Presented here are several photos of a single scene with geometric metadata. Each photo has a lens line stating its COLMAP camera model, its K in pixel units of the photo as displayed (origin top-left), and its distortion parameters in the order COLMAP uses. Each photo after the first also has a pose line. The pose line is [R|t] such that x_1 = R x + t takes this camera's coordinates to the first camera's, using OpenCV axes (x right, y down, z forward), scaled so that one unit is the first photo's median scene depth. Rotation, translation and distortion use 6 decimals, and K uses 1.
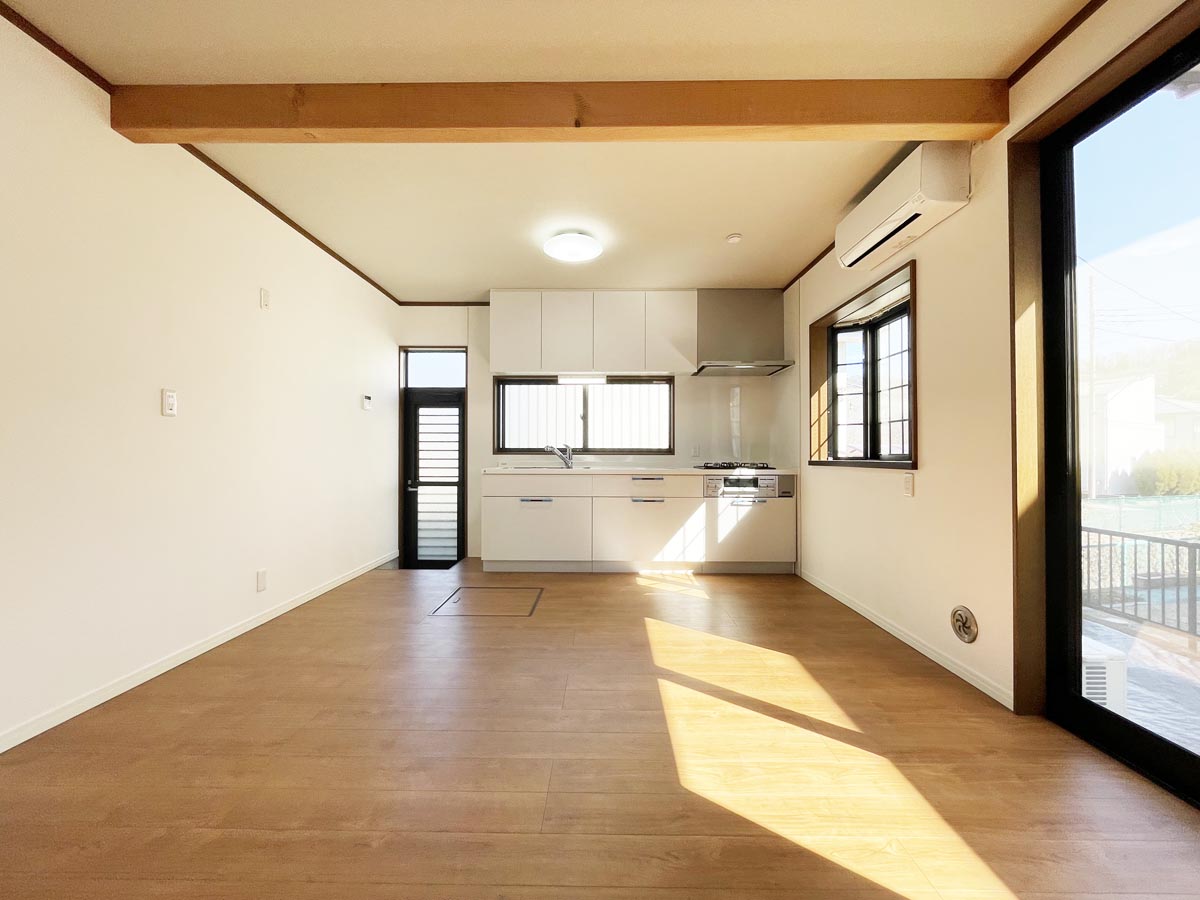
lens RADIAL K [[486.7, 0, 598.7], [0, 486.7, 453.0], [0, 0, 1]] dist [-0.000432, -0.000233]
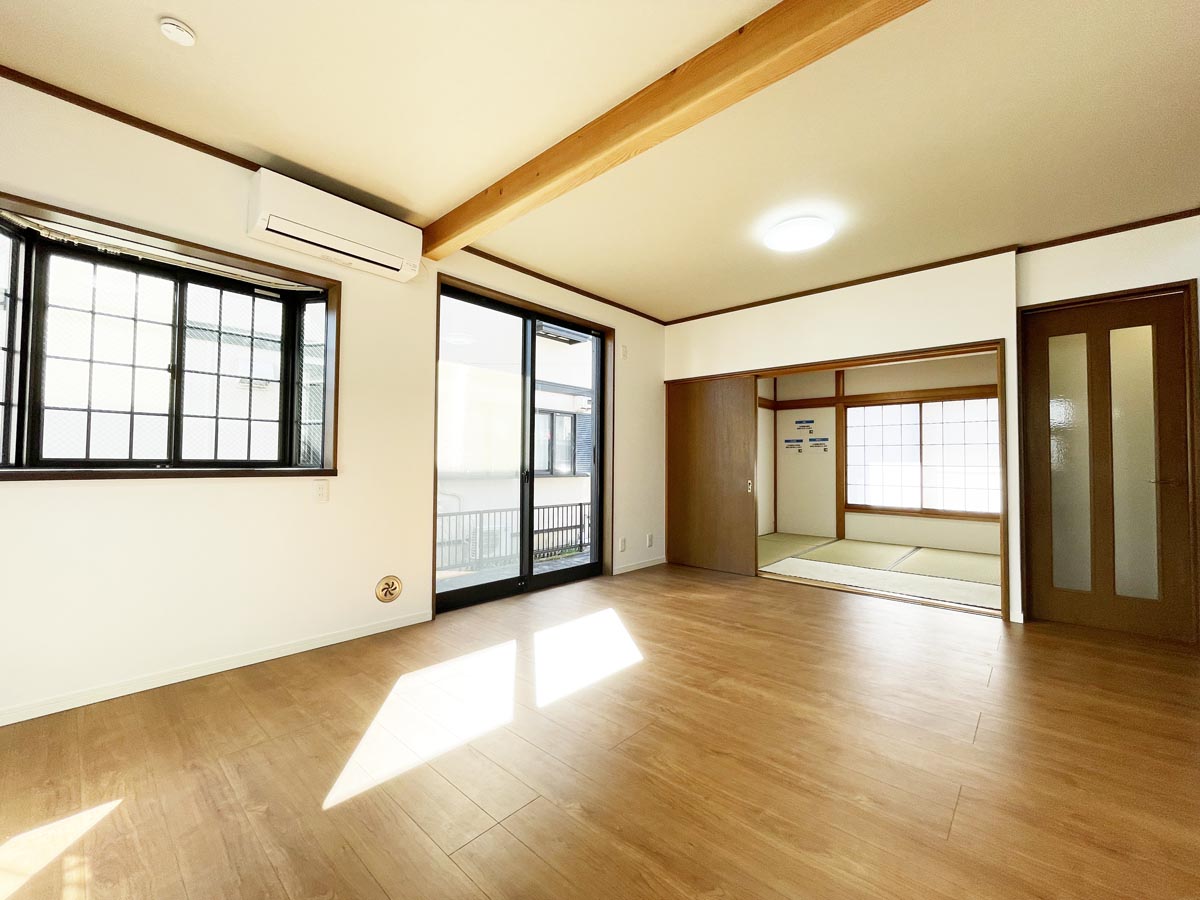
lens RADIAL K [[486.7, 0, 600.7], [0, 486.7, 450.1], [0, 0, 1]] dist [-0.000432, -0.000233]
pose [[-0.750047, 0.010691, 0.661298, -0.331366], [-0.012580, 0.999458, -0.030427, 0.002022], [-0.661265, -0.031141, -0.749506, 0.934240]]
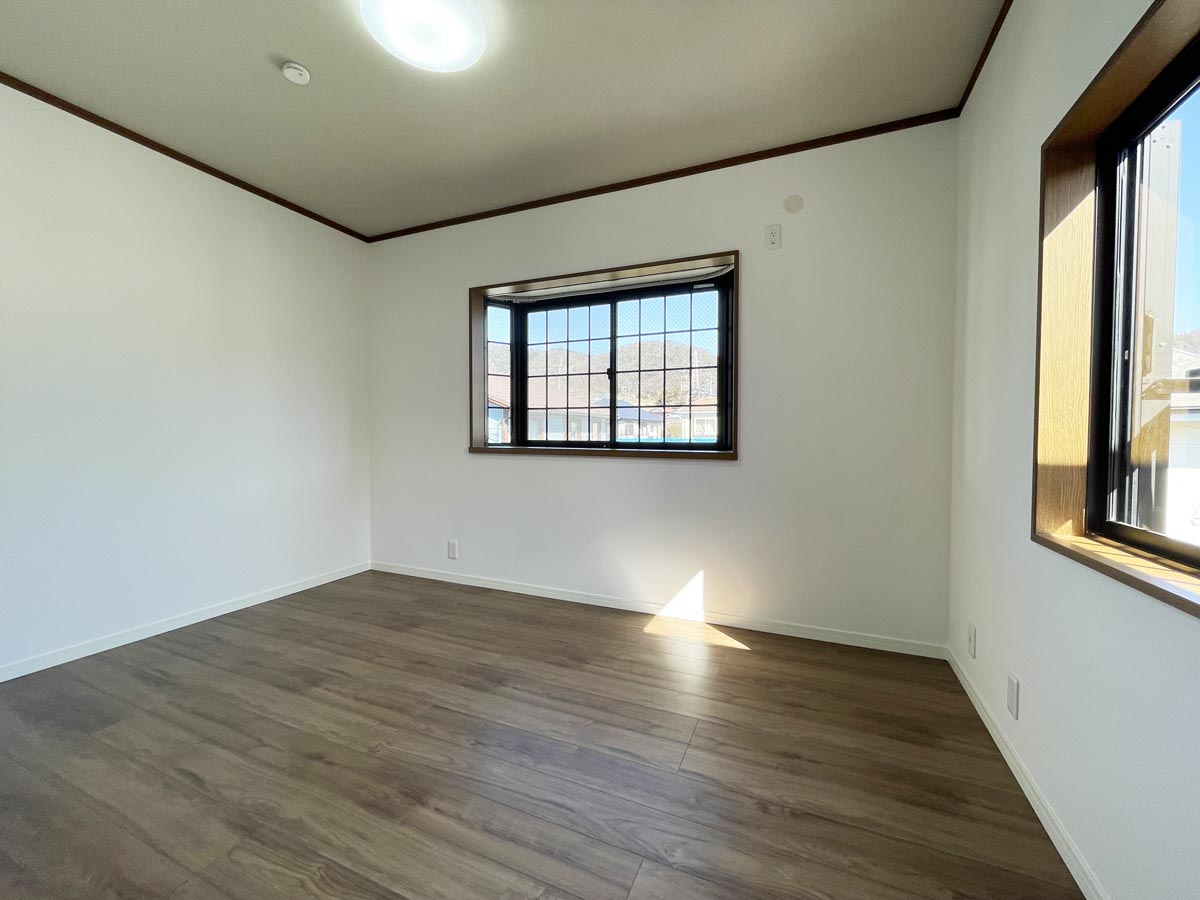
lens RADIAL K [[486.7, 0, 596.1], [0, 486.7, 450.7], [0, 0, 1]] dist [-0.000432, -0.000233]
pose [[0.408196, -0.024986, 0.912552, -0.249576], [-0.008413, 0.999480, 0.031130, -0.008832], [-0.912856, -0.020385, 0.407774, 0.450751]]
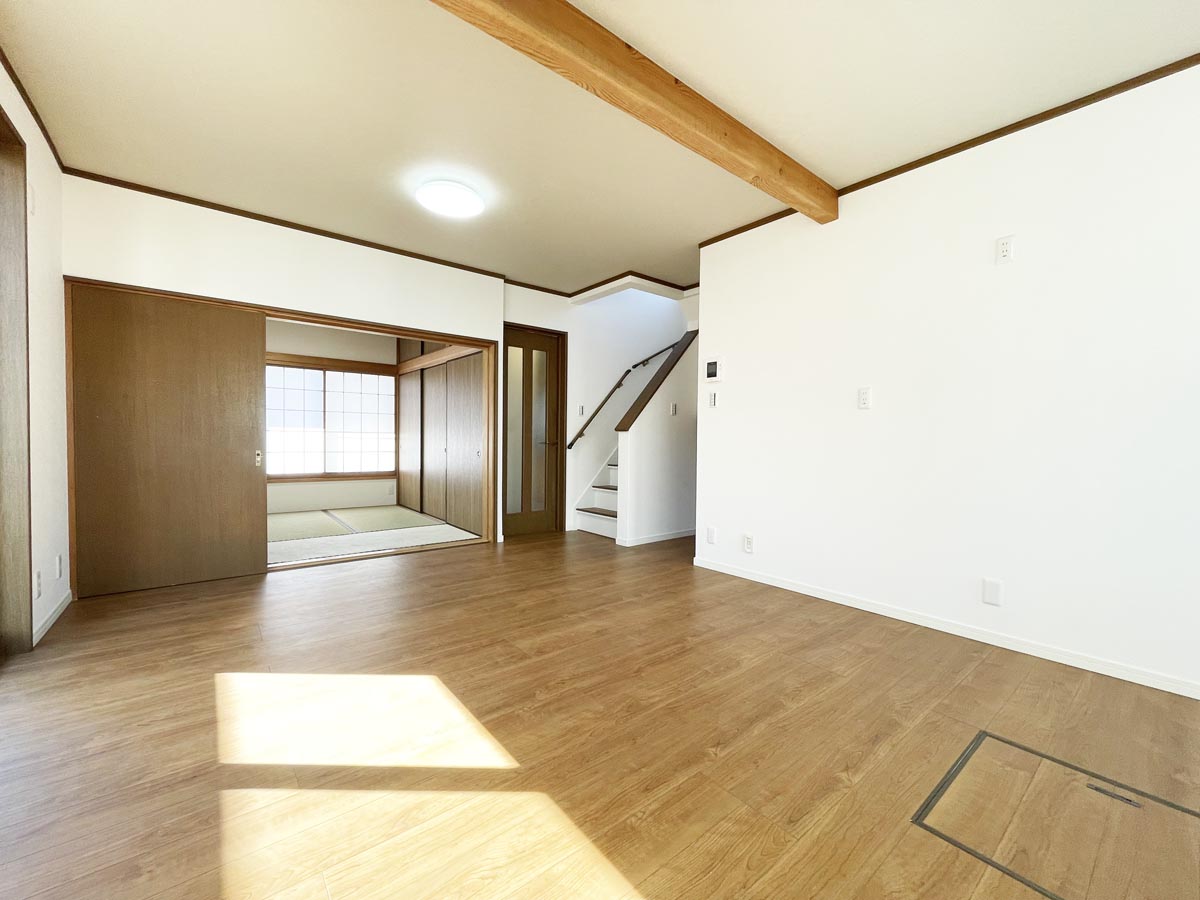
lens RADIAL K [[486.7, 0, 598.2], [0, 486.7, 450.9], [0, 0, 1]] dist [-0.000432, -0.000233]
pose [[-0.773125, 0.004404, -0.634238, 0.264334], [-0.012737, 0.999666, 0.022467, 0.007455], [0.634126, 0.025449, -0.772811, 0.904399]]
